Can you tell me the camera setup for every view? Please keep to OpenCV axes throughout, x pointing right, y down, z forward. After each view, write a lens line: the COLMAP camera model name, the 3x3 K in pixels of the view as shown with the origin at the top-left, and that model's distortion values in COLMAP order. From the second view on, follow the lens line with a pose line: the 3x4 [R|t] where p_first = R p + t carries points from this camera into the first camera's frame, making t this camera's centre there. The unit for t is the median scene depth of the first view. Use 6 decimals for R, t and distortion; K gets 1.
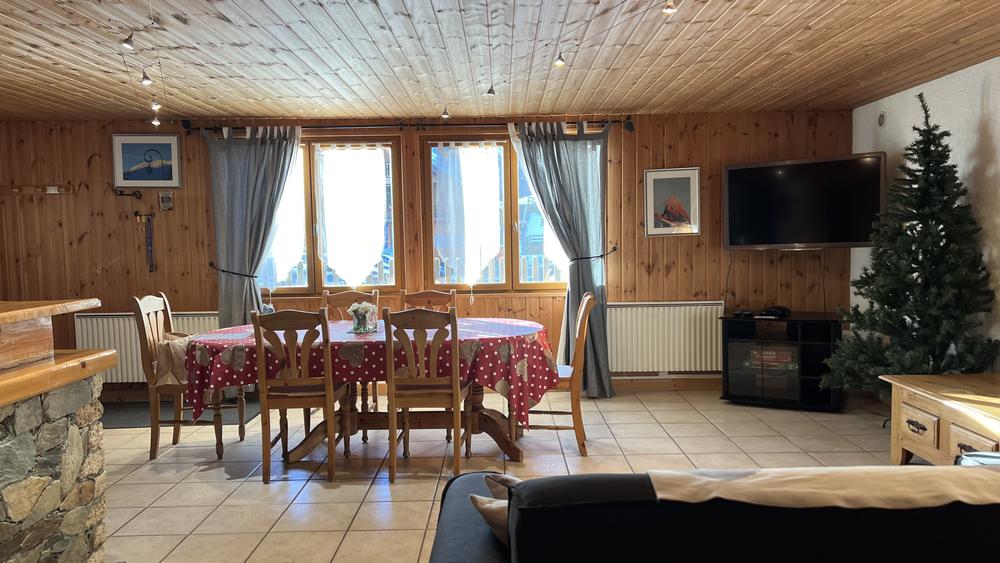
lens RADIAL K [[743.6, 0, 505.5], [0, 743.6, 291.9], [0, 0, 1]] dist [0.073250, -0.050363]
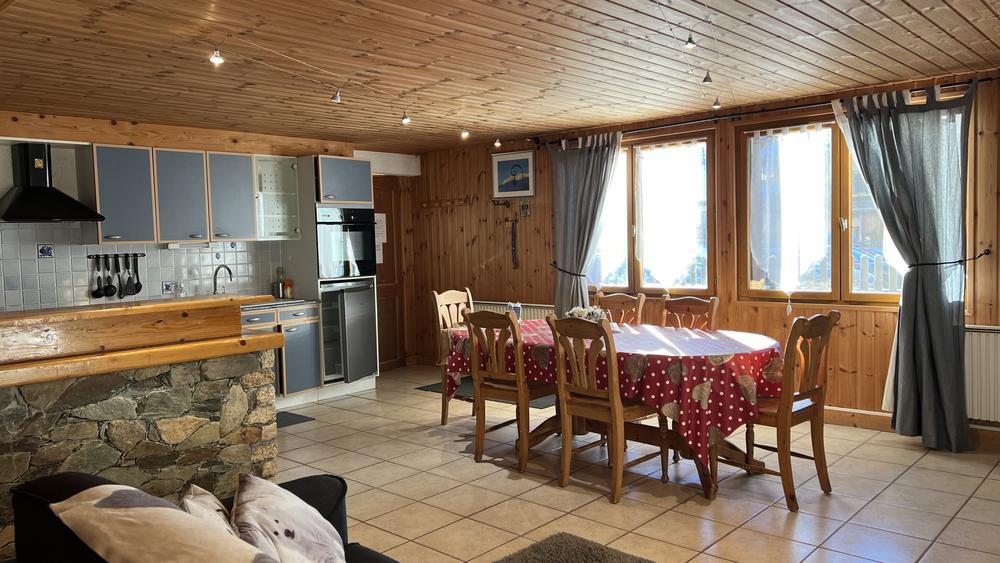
lens RADIAL K [[743.6, 0, 497.8], [0, 743.6, 280.4], [0, 0, 1]] dist [0.073250, -0.050363]
pose [[0.732020, 0.036066, -0.680328, 0.311251], [-0.036460, 0.999241, 0.013742, -0.023631], [0.680307, 0.014746, 0.732779, 0.132324]]
